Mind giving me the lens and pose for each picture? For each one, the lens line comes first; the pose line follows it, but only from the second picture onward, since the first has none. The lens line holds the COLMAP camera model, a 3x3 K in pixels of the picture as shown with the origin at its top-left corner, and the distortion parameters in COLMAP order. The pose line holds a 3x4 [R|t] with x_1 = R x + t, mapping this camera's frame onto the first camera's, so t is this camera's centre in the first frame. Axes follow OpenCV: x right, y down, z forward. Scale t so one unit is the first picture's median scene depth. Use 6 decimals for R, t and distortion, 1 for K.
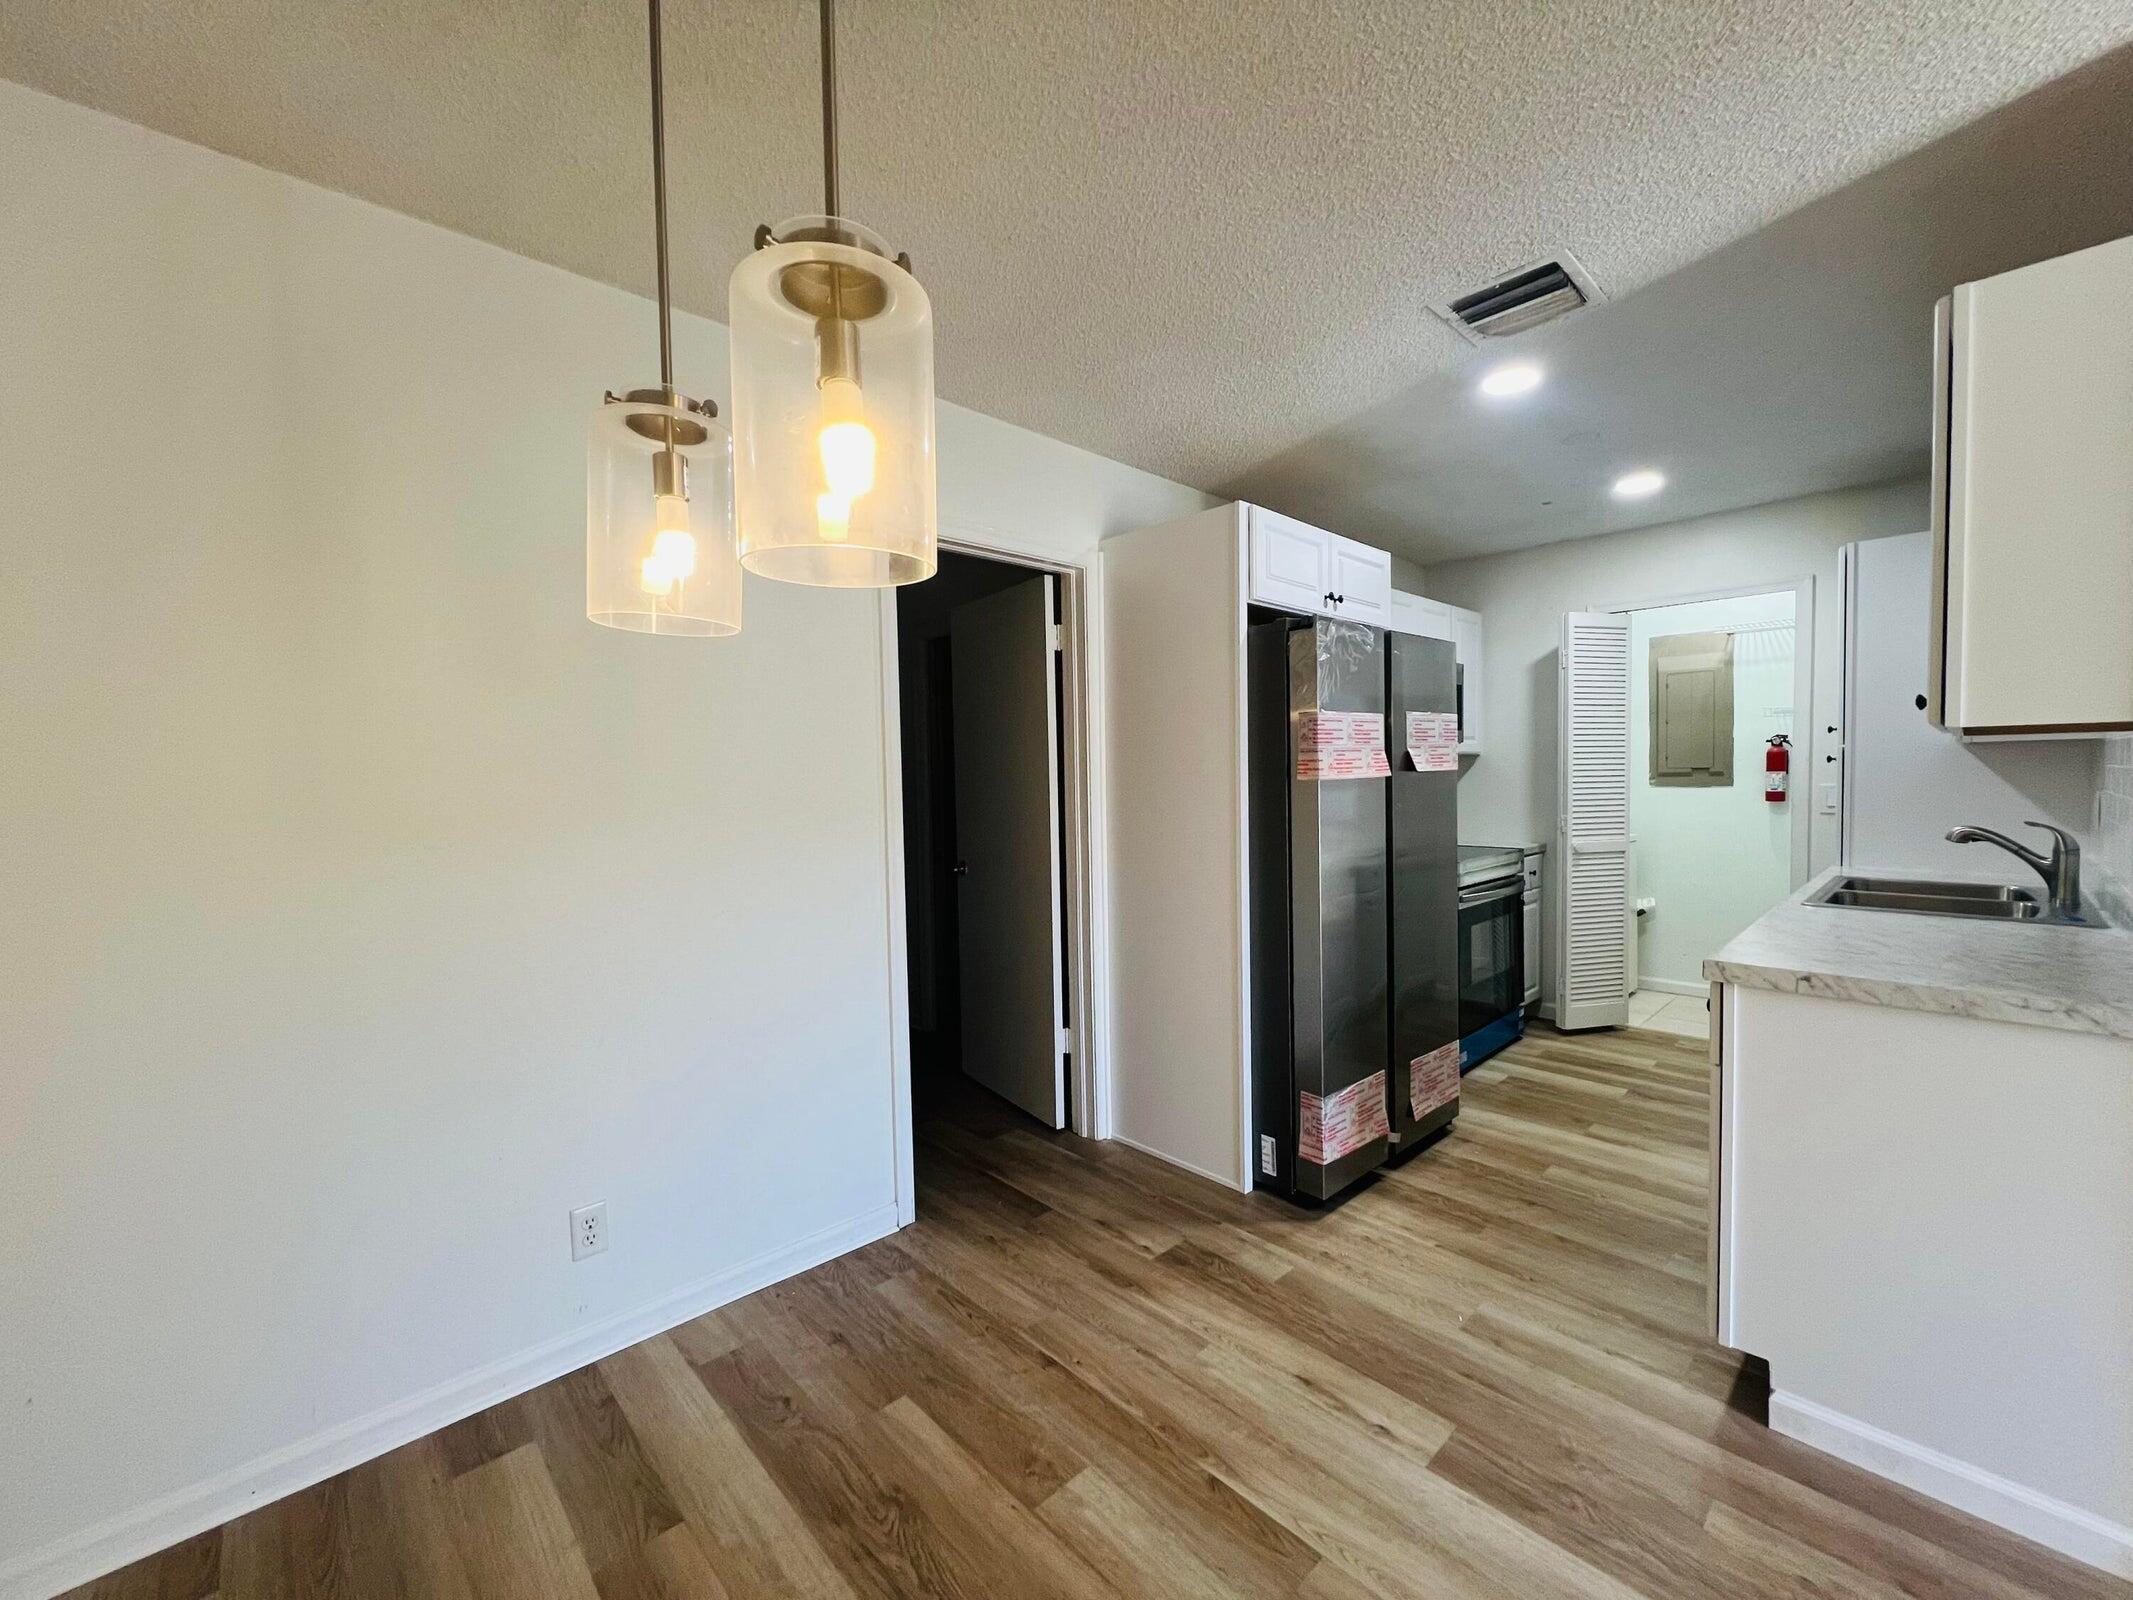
lens RADIAL K [[856.9, 0, 1066.1], [0, 856.9, 804.7], [0, 0, 1]] dist [-0.002875, 0.000921]
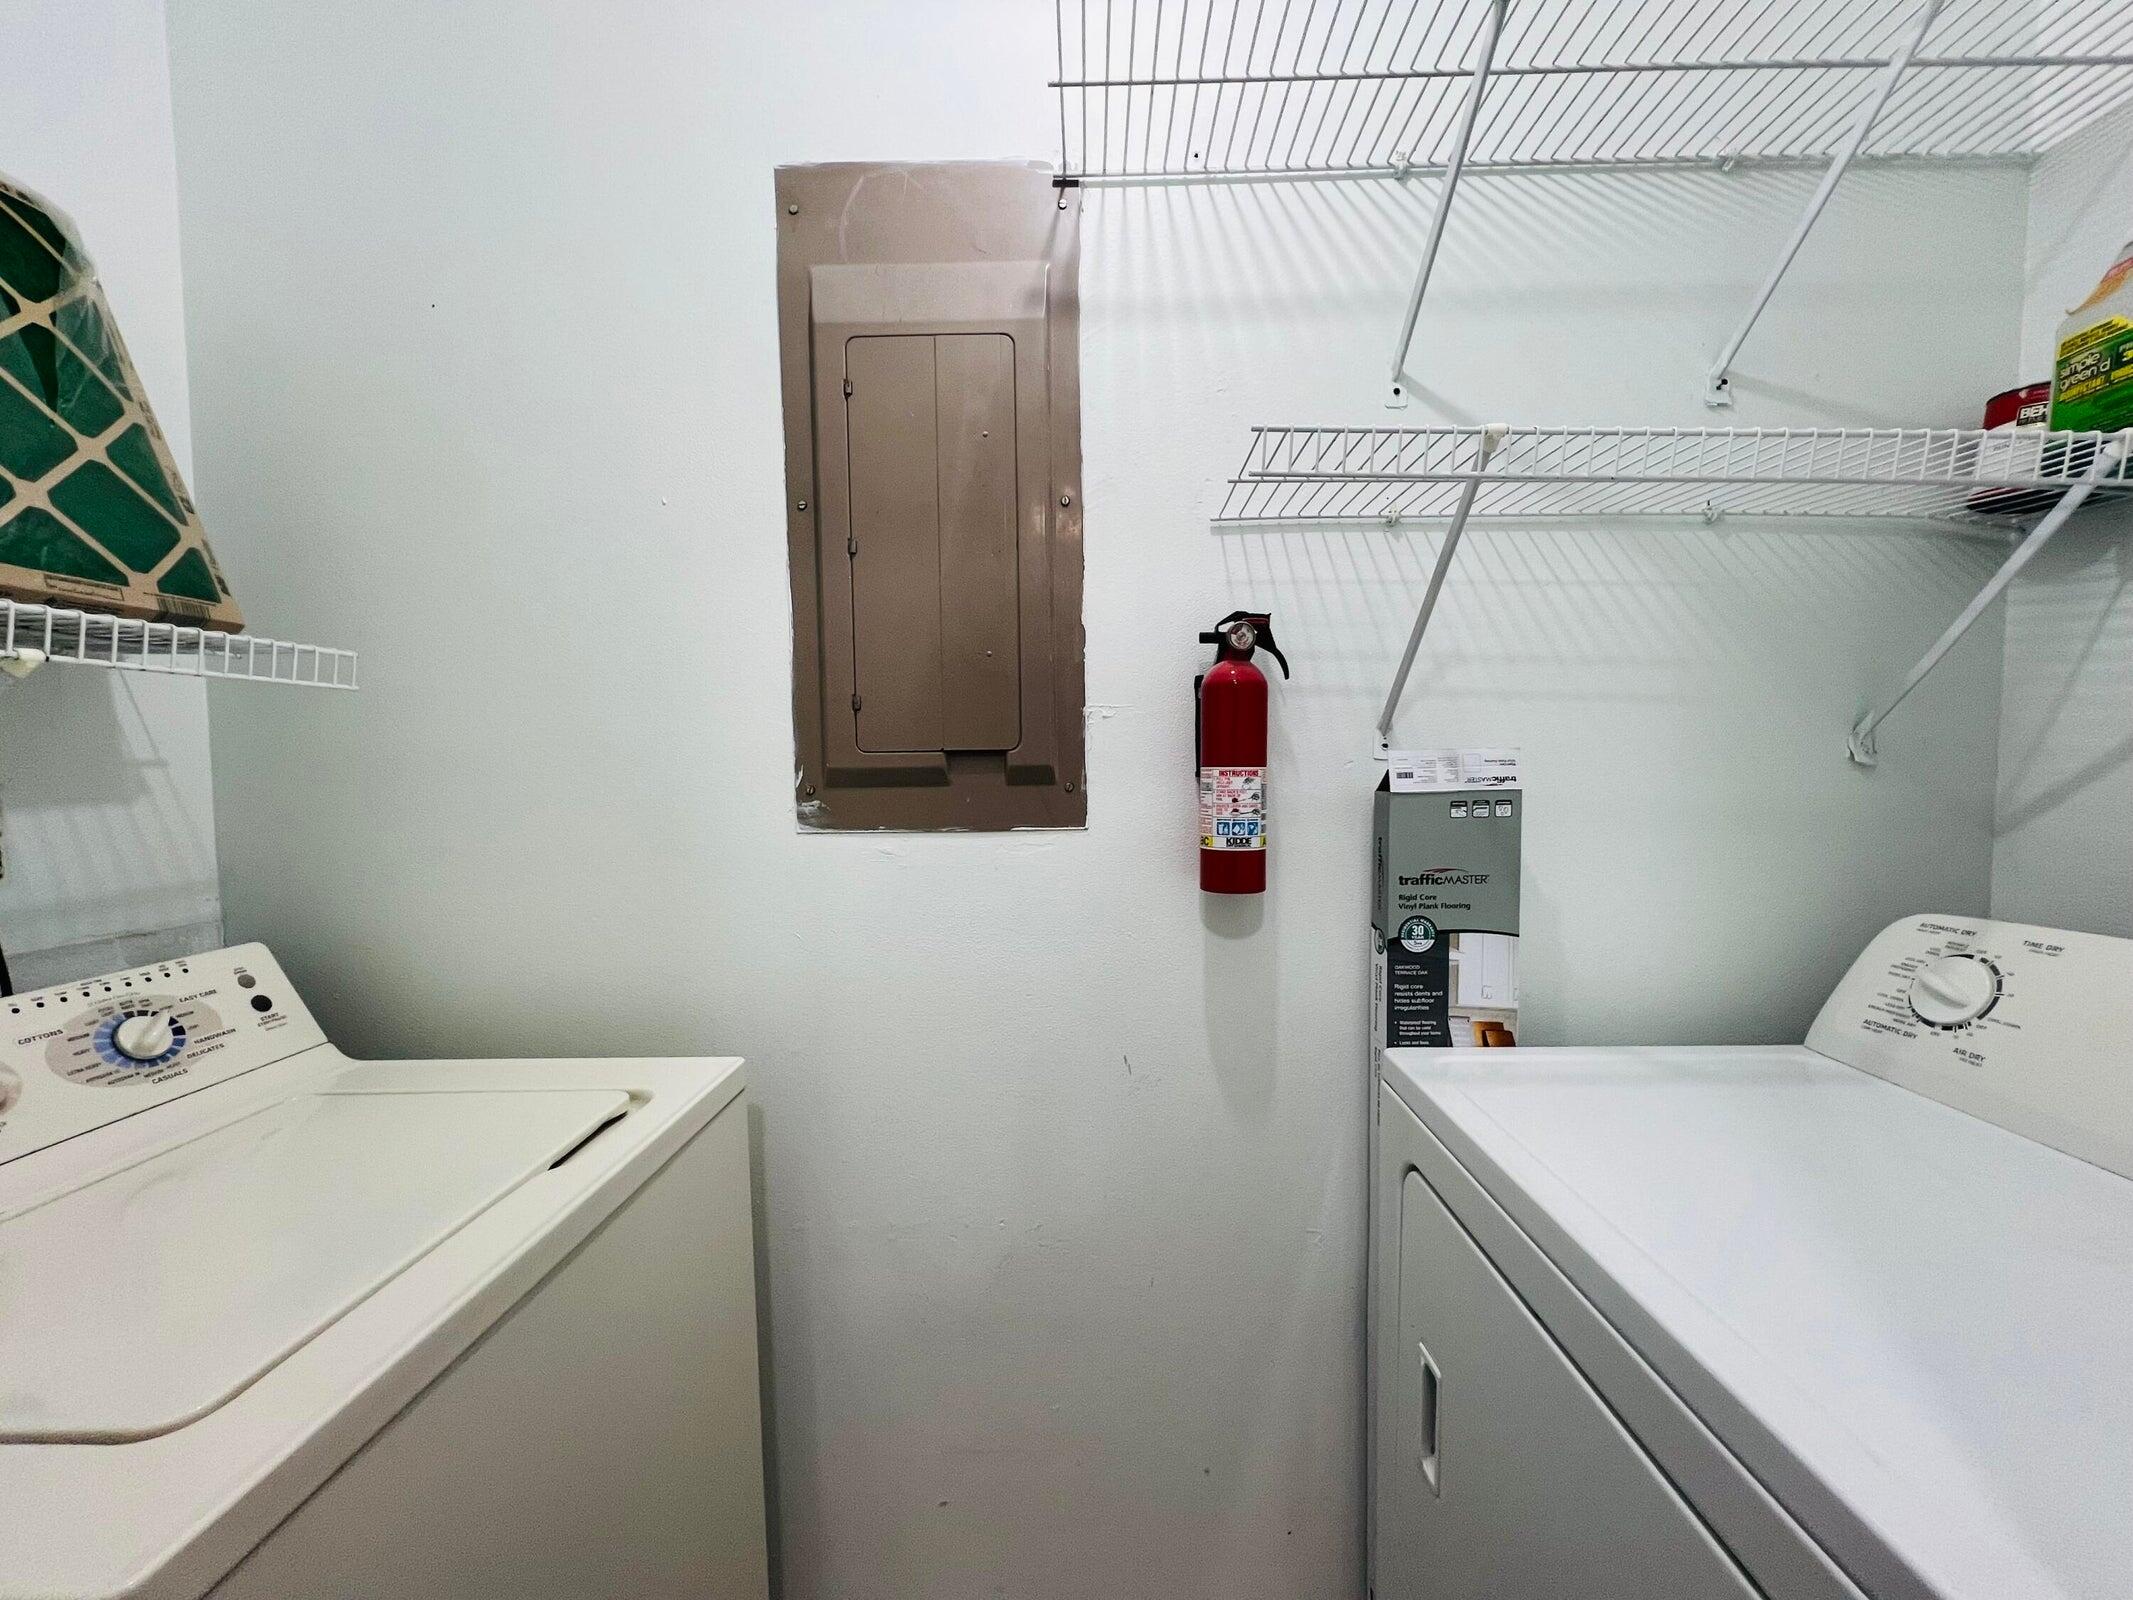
lens RADIAL K [[856.9, 0, 1056.0], [0, 856.9, 804.2], [0, 0, 1]] dist [-0.002875, 0.000921]
pose [[0.718788, -0.019110, 0.694967, 0.974145], [0.023866, 0.999711, 0.002805, -0.046756], [-0.694820, 0.014570, 0.719036, 1.339189]]
